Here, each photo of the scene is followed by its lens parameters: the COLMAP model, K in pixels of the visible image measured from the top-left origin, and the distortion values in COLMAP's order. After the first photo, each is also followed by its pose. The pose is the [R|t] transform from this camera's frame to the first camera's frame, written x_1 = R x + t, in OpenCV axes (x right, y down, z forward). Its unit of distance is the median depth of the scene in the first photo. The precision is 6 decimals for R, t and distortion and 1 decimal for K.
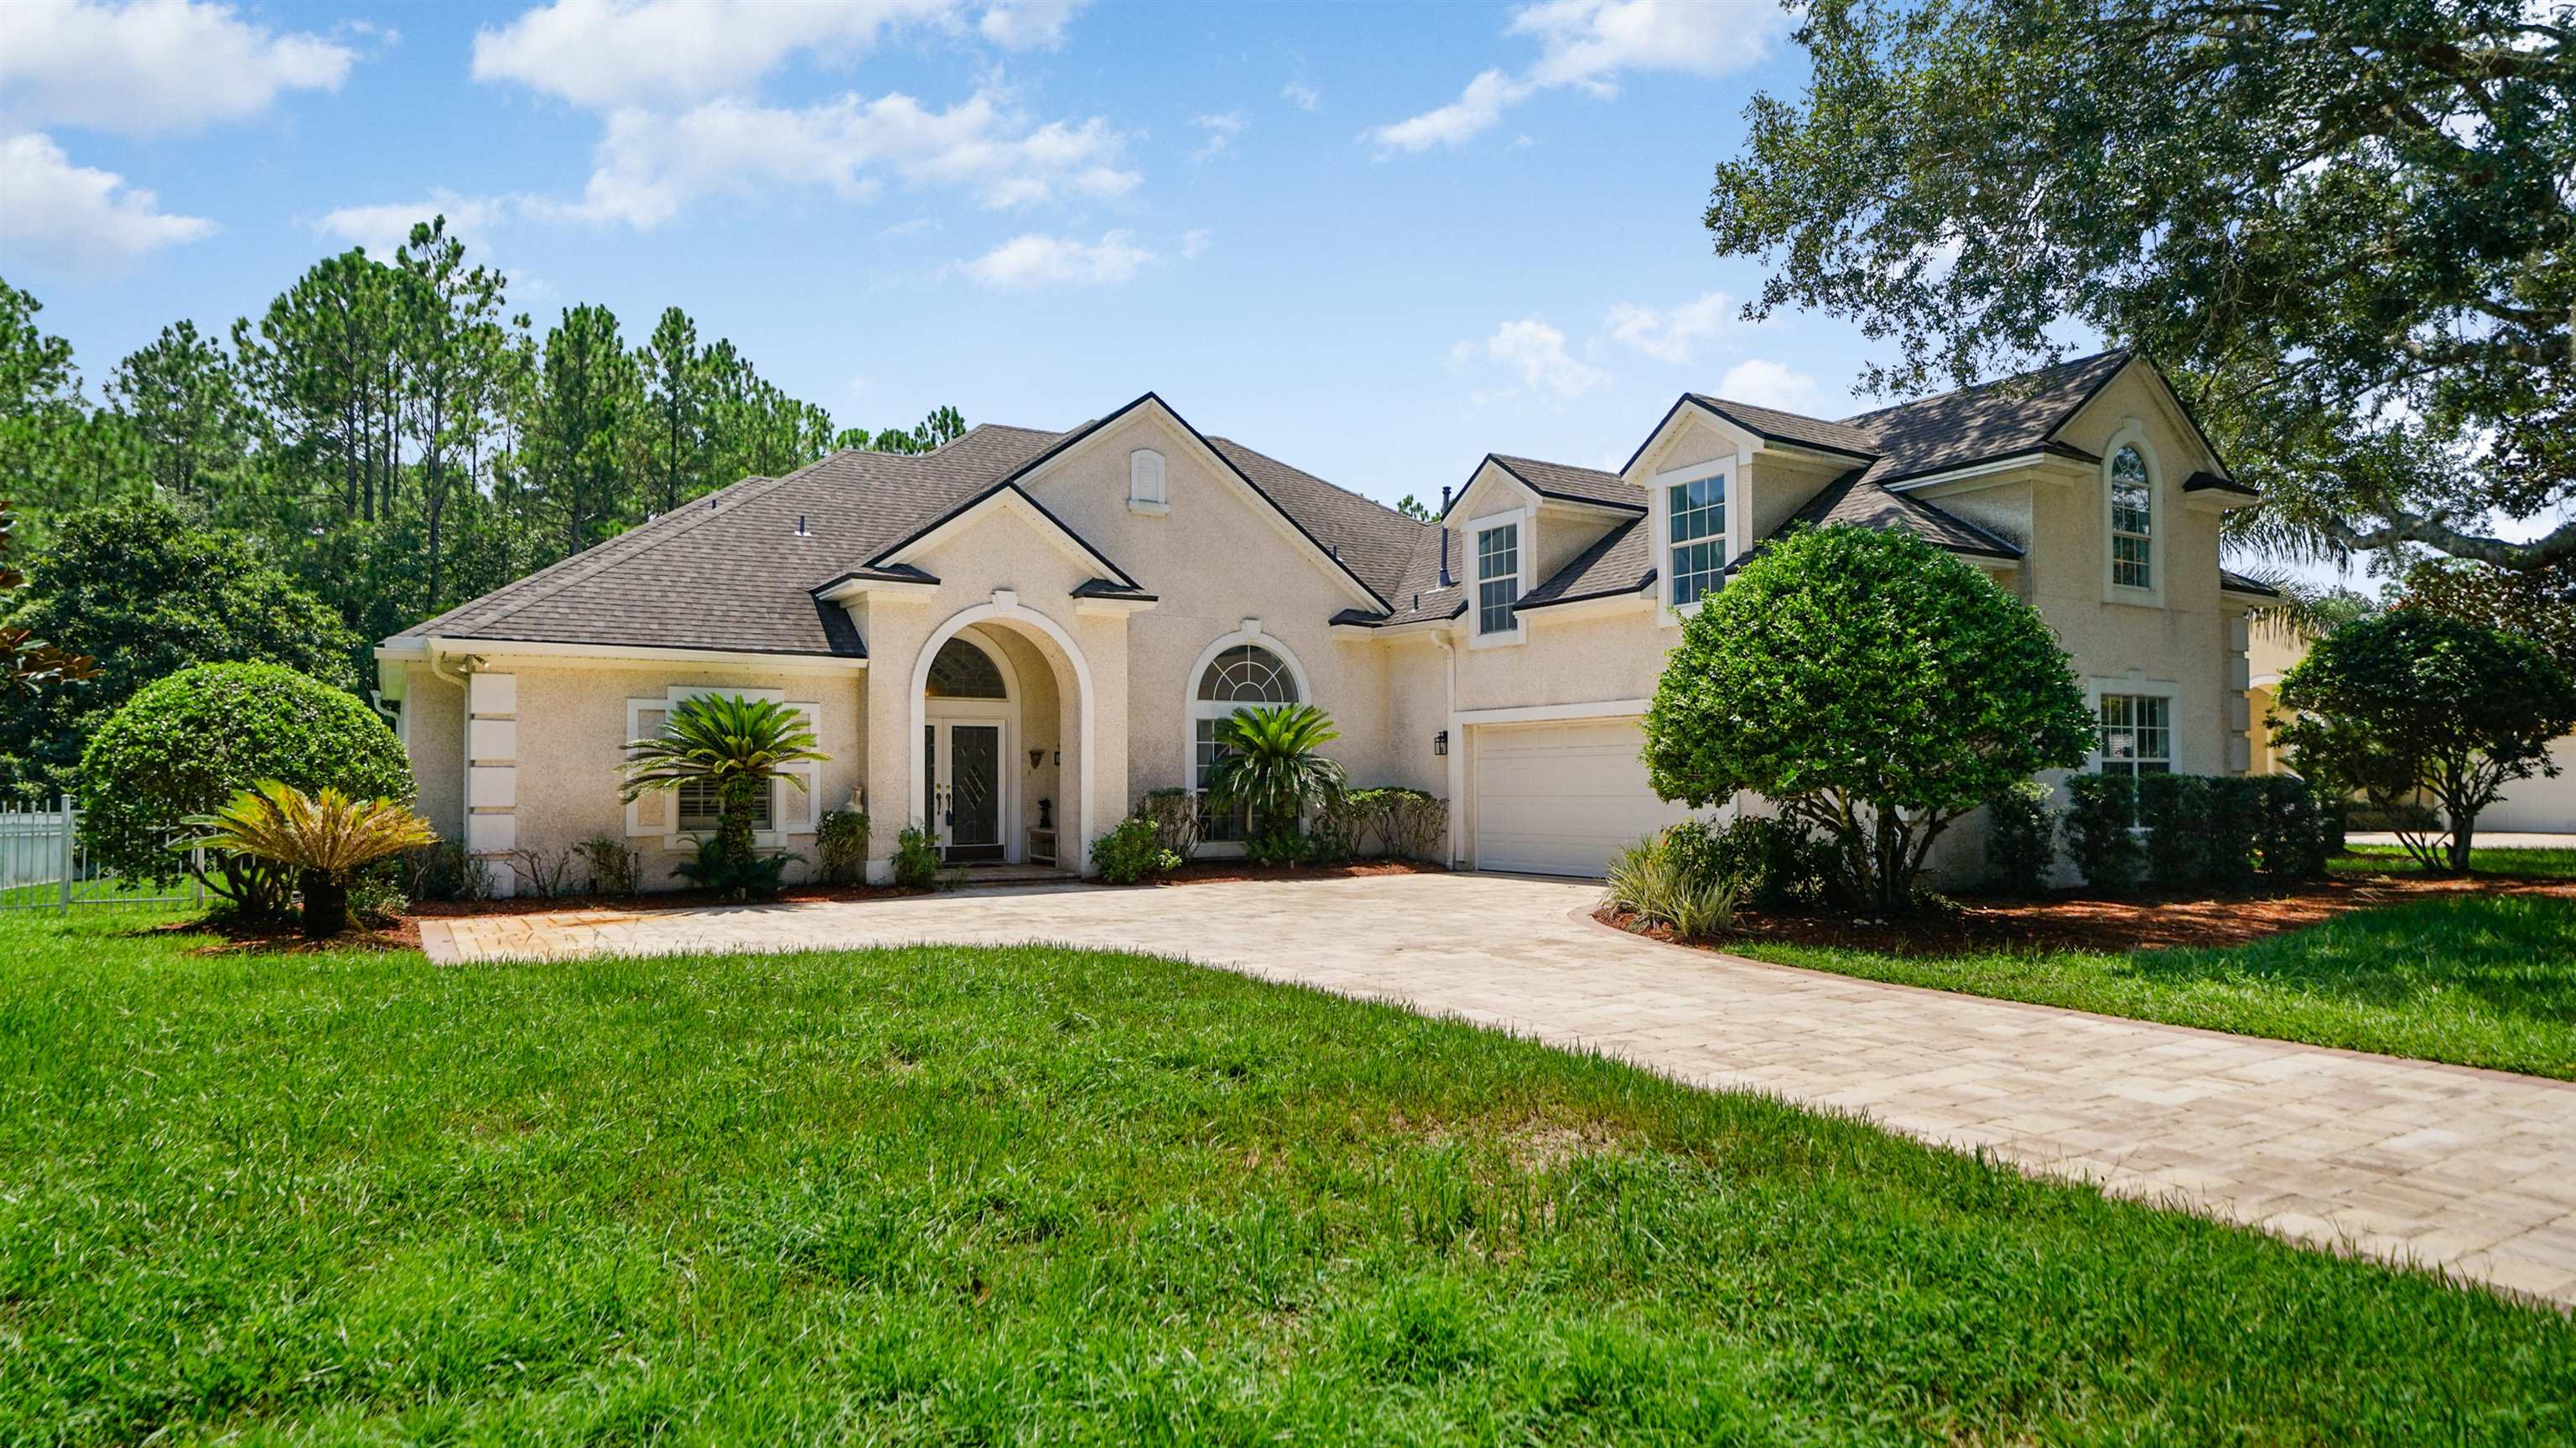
lens RADIAL K [[1455.4, 0, 1288.4], [0, 1455.4, 723.9], [0, 0, 1]] dist [-0.002946, -0.000474]
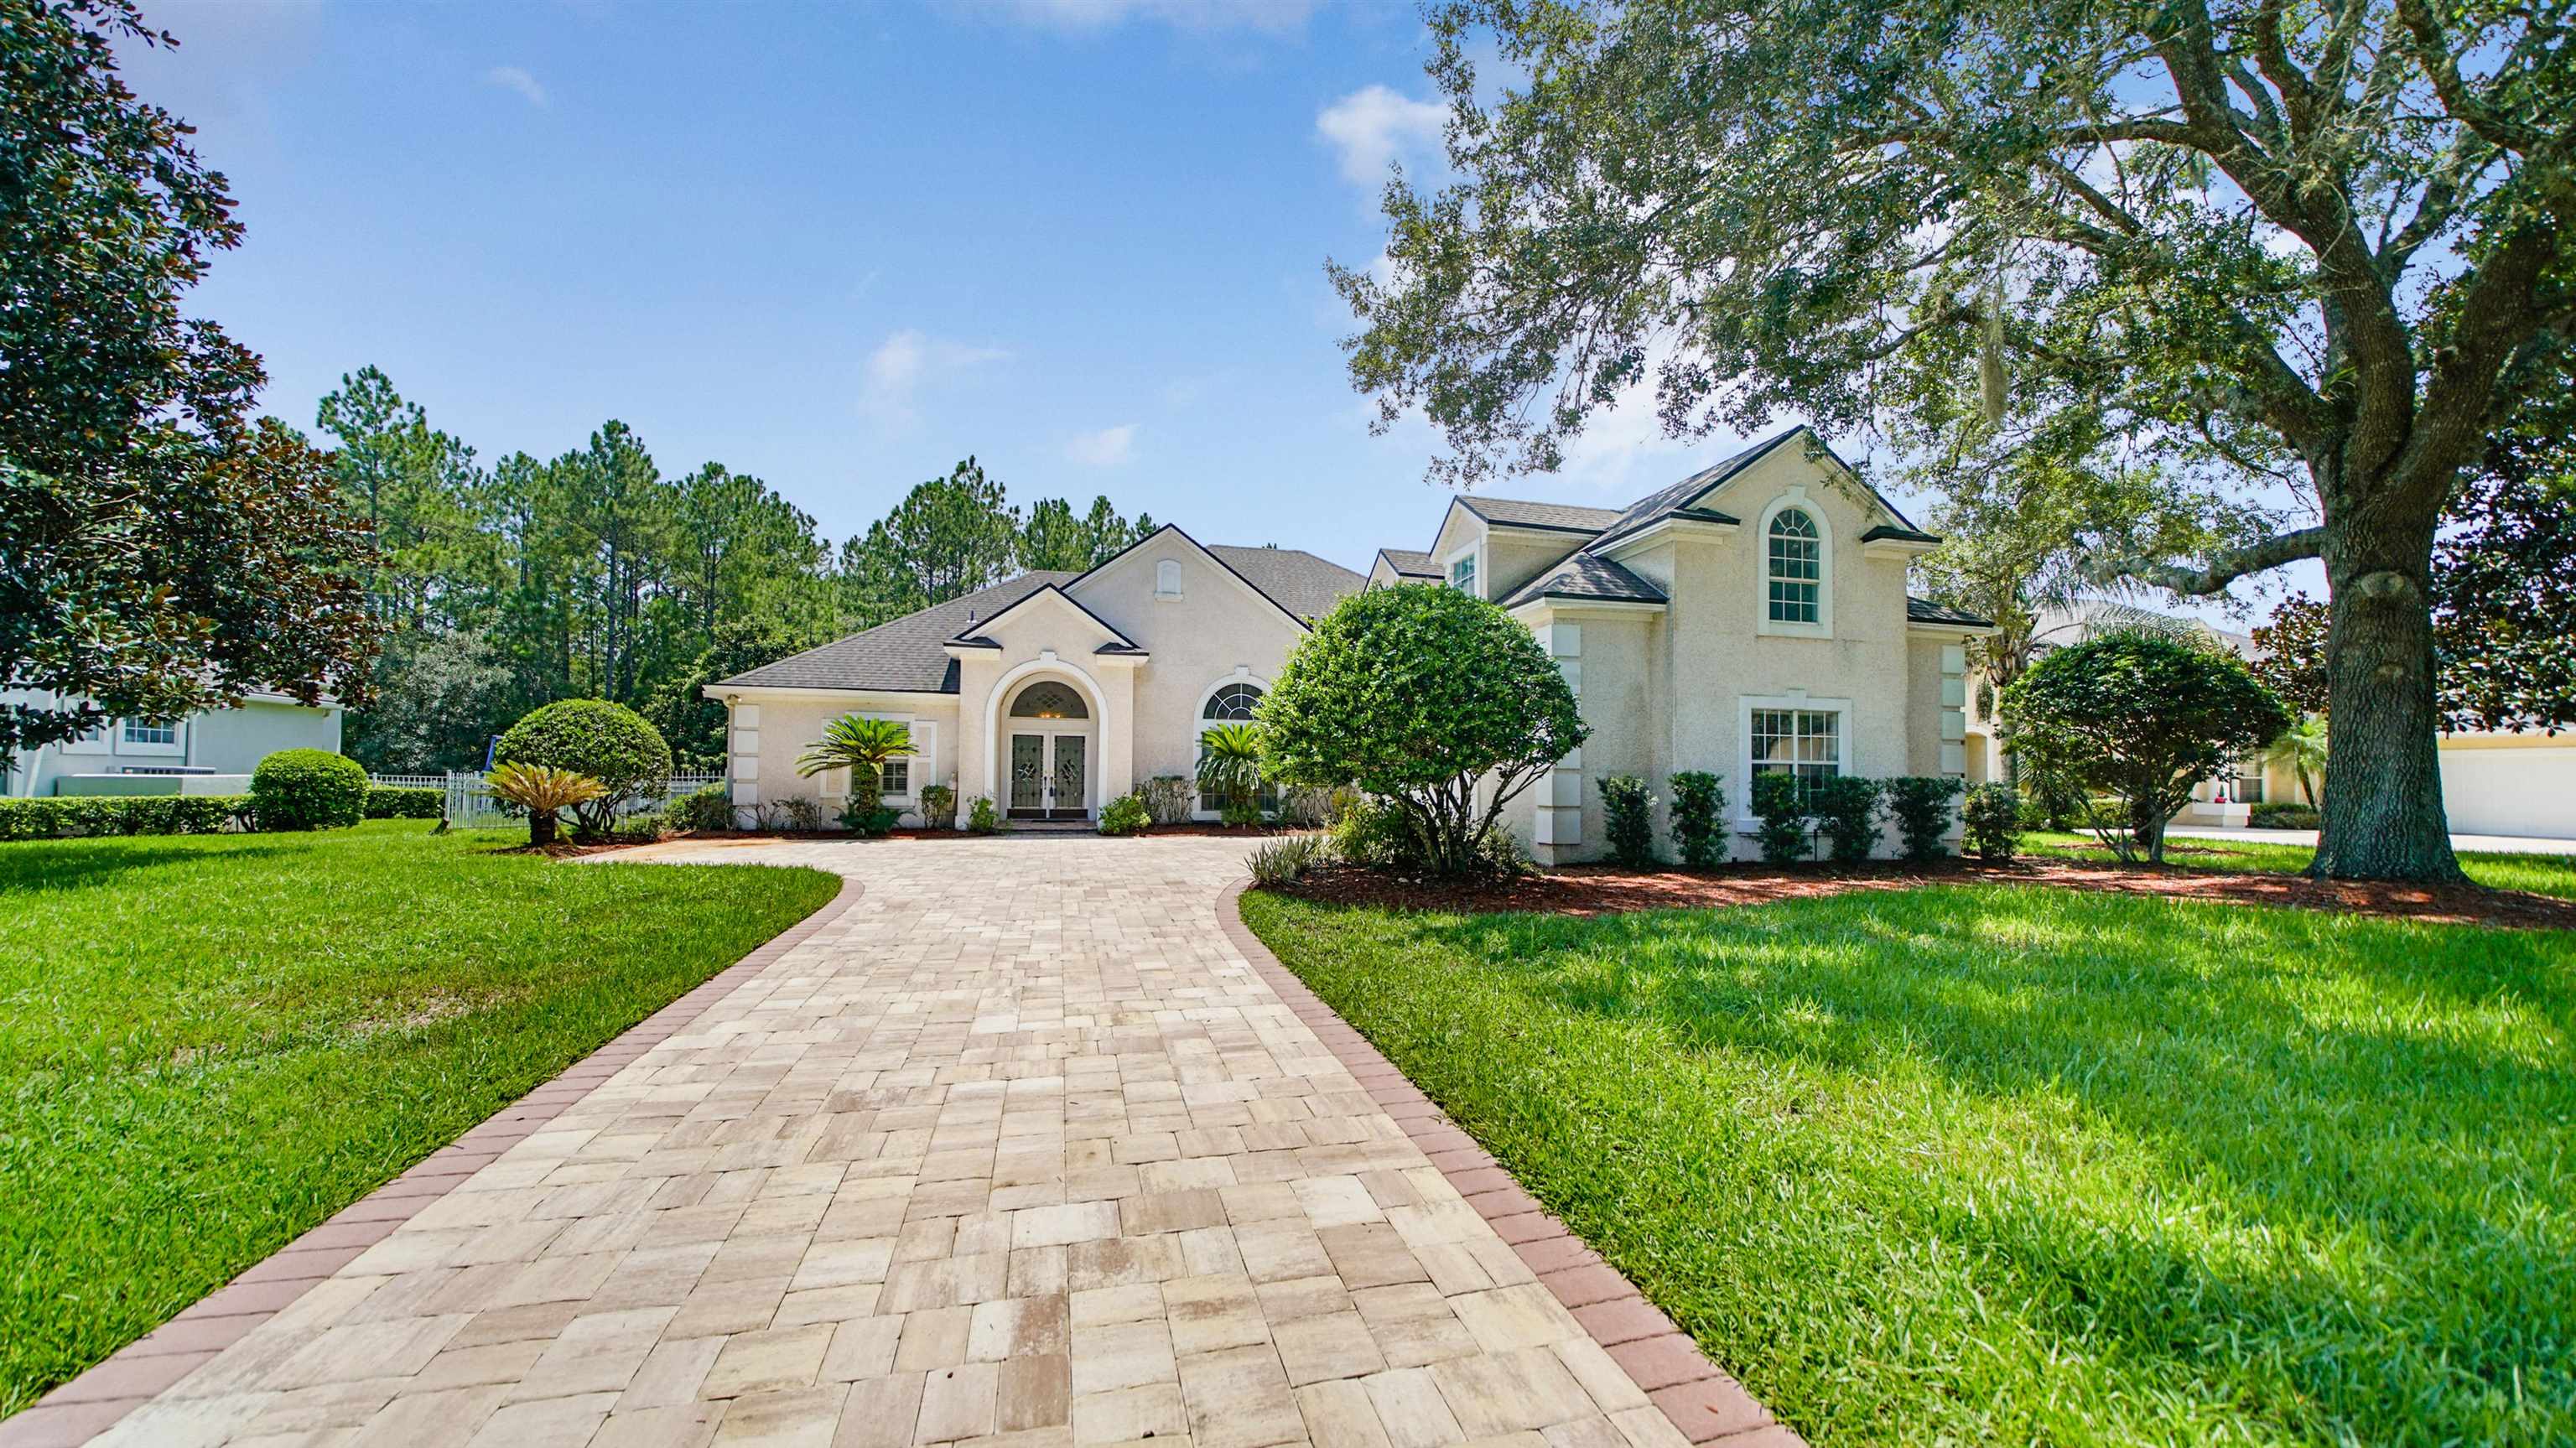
lens RADIAL K [[907.6, 0, 1285.0], [0, 907.6, 746.3], [0, 0, 1]] dist [-0.002466, -0.000520]
pose [[0.950540, 0.004120, -0.310574, 0.383443], [-0.001578, 0.999963, 0.008435, 0.004991], [0.310597, -0.007527, 0.950512, 0.126399]]
